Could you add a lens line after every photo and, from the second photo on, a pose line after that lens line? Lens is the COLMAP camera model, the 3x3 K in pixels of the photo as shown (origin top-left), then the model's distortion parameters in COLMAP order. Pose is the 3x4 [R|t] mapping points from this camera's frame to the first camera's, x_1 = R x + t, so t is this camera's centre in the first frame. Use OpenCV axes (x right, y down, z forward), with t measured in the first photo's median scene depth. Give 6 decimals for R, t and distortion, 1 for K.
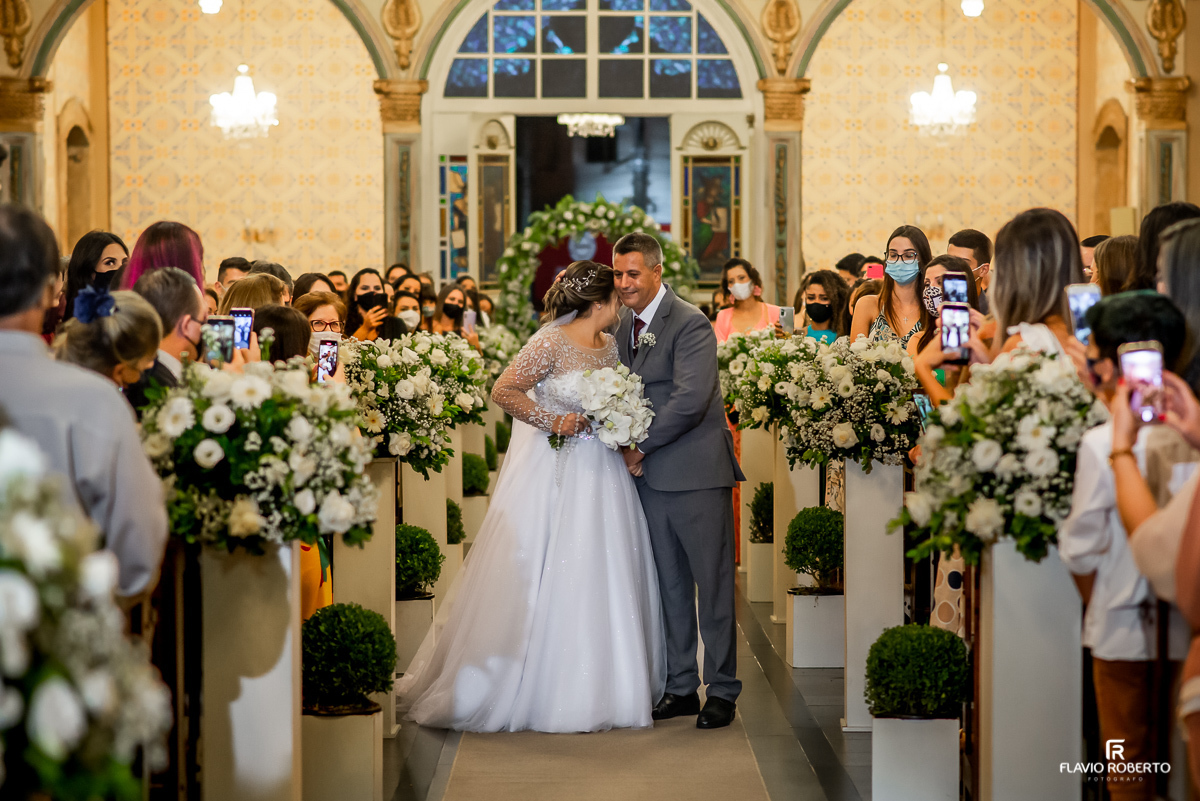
lens RADIAL K [[2979.2, 0, 634.4], [0, 2979.2, 401.9], [0, 0, 1]] dist [0.046259, 0.560623]
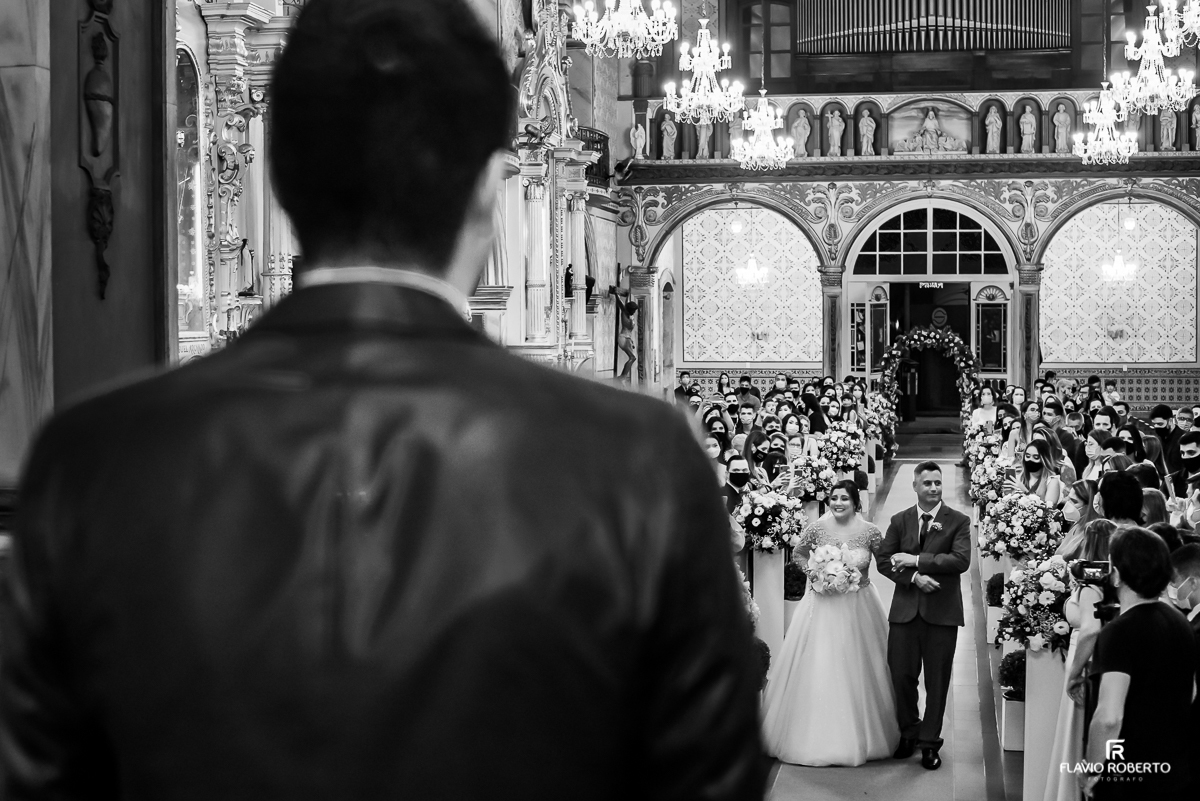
lens RADIAL K [[1782.5, 0, 600.0], [0, 1782.5, 400.5], [0, 0, 1]] dist [-0.102673, 0.099524]
pose [[0.977781, 0.006076, -0.209543, 0.057766], [-0.004918, 0.999970, 0.006049, -0.076098], [0.209573, -0.004885, 0.977781, -0.558674]]
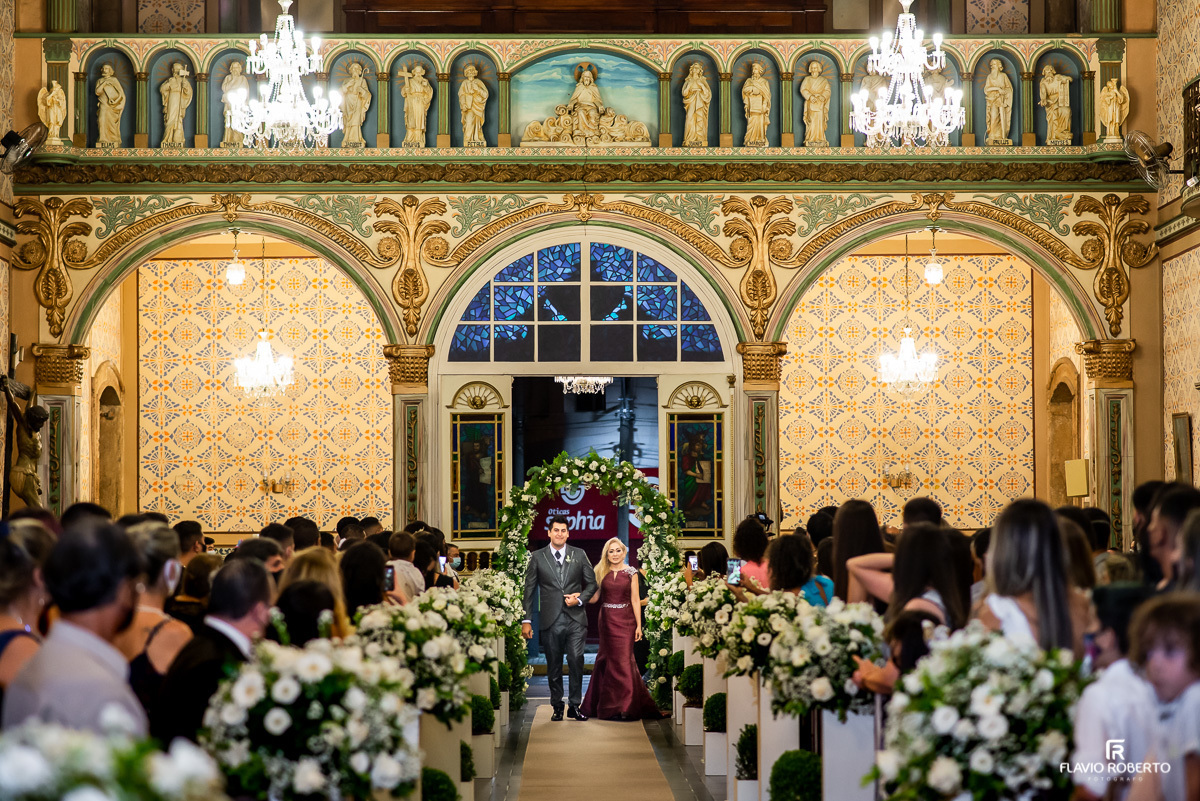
lens RADIAL K [[2814.0, 0, 600.0], [0, 2814.0, 400.5], [0, 0, 1]] dist [0.048420, 0.285481]
pose [[0.999969, -0.003845, -0.006906, -0.005243], [0.003266, 0.996626, -0.082012, -0.010191], [0.007198, 0.081987, 0.996607, -0.065182]]
